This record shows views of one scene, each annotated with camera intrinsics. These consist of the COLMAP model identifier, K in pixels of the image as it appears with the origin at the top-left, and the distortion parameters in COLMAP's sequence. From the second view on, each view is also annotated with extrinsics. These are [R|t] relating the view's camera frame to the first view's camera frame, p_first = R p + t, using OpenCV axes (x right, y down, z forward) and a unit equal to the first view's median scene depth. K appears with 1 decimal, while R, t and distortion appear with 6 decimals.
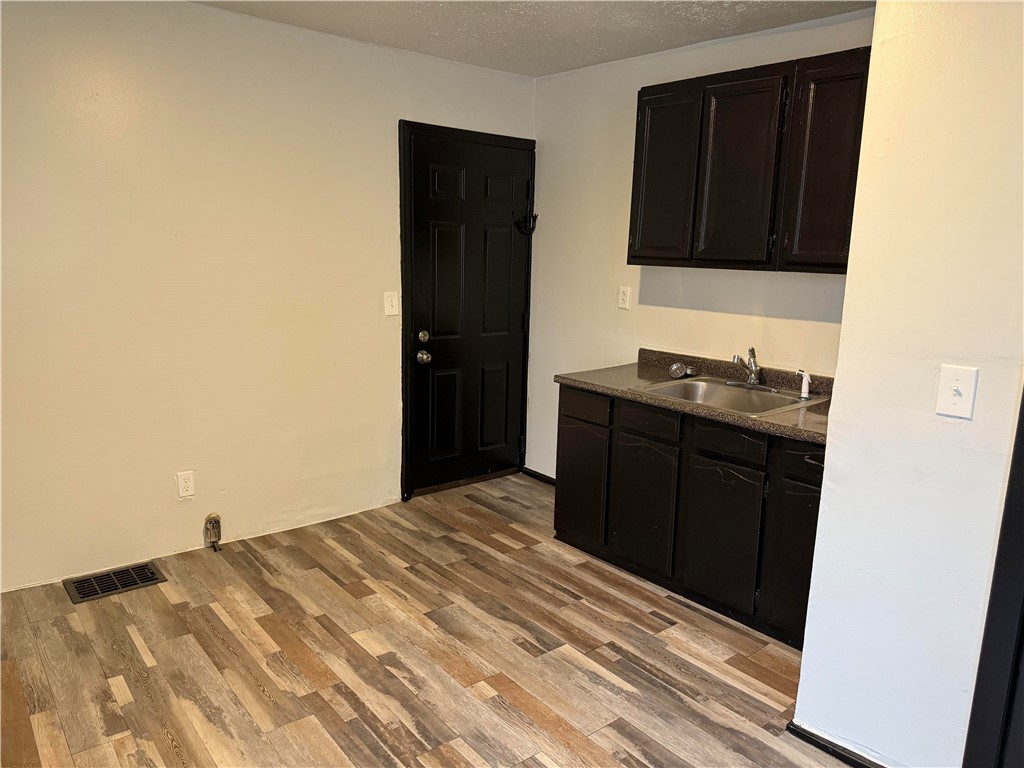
lens RADIAL K [[723.5, 0, 512.0], [0, 723.5, 384.0], [0, 0, 1]] dist [0.038993, 0.000760]
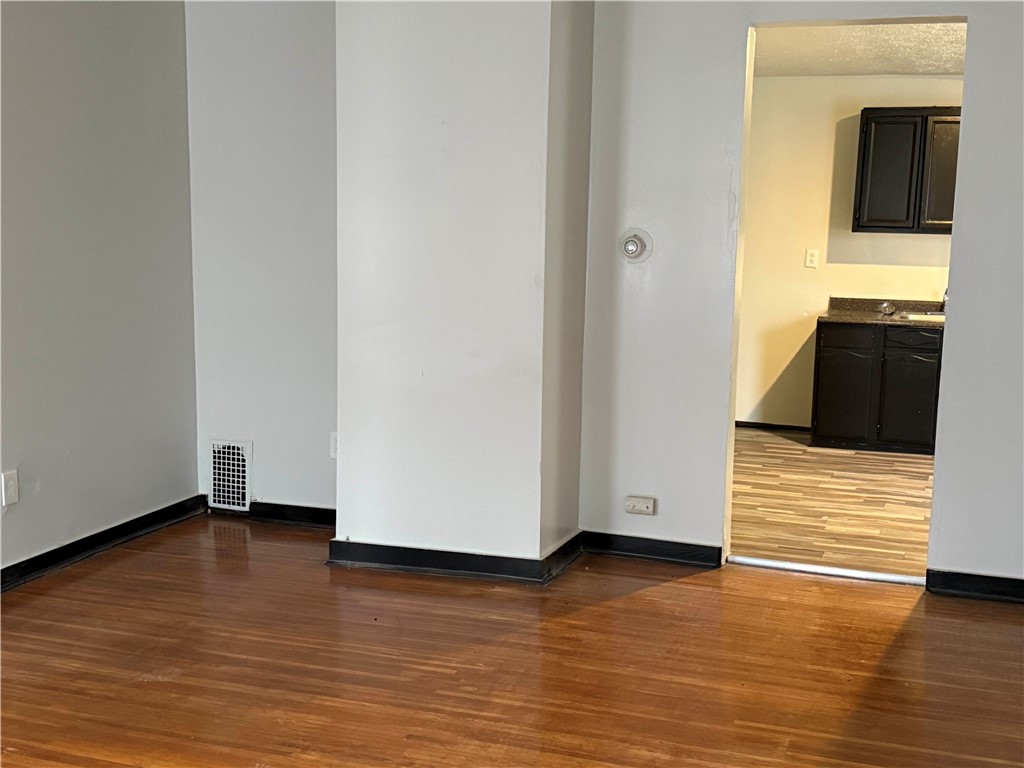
lens RADIAL K [[1258.7, 0, 512.0], [0, 1258.7, 384.0], [0, 0, 1]] dist [0.224545, -0.396566]
pose [[0.859921, -0.081292, 0.503913, -2.280570], [0.101279, 0.994781, -0.012352, 0.118308], [-0.500279, 0.061658, 0.863666, -1.043108]]
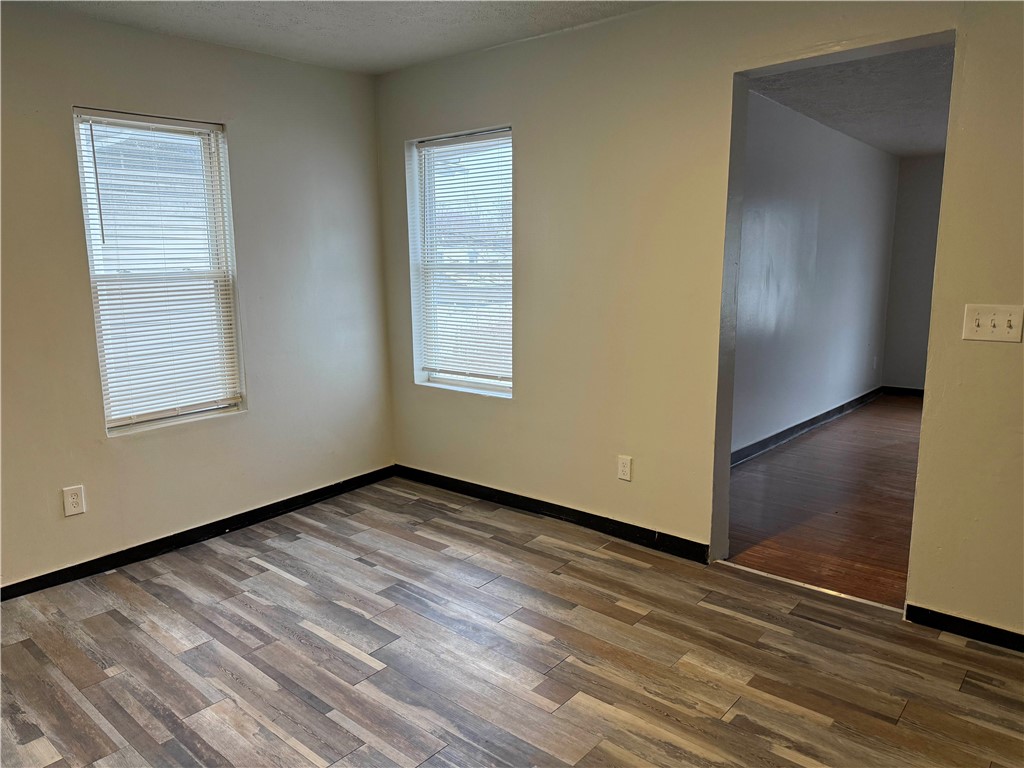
lens RADIAL K [[709.3, 0, 512.0], [0, 709.3, 384.0], [0, 0, 1]] dist [0.038988, -0.137742]
pose [[-0.983373, 0.014056, -0.181055, -0.038892], [-0.050140, 0.937230, 0.345089, -0.273562], [0.174540, 0.348429, -0.920941, 1.507068]]
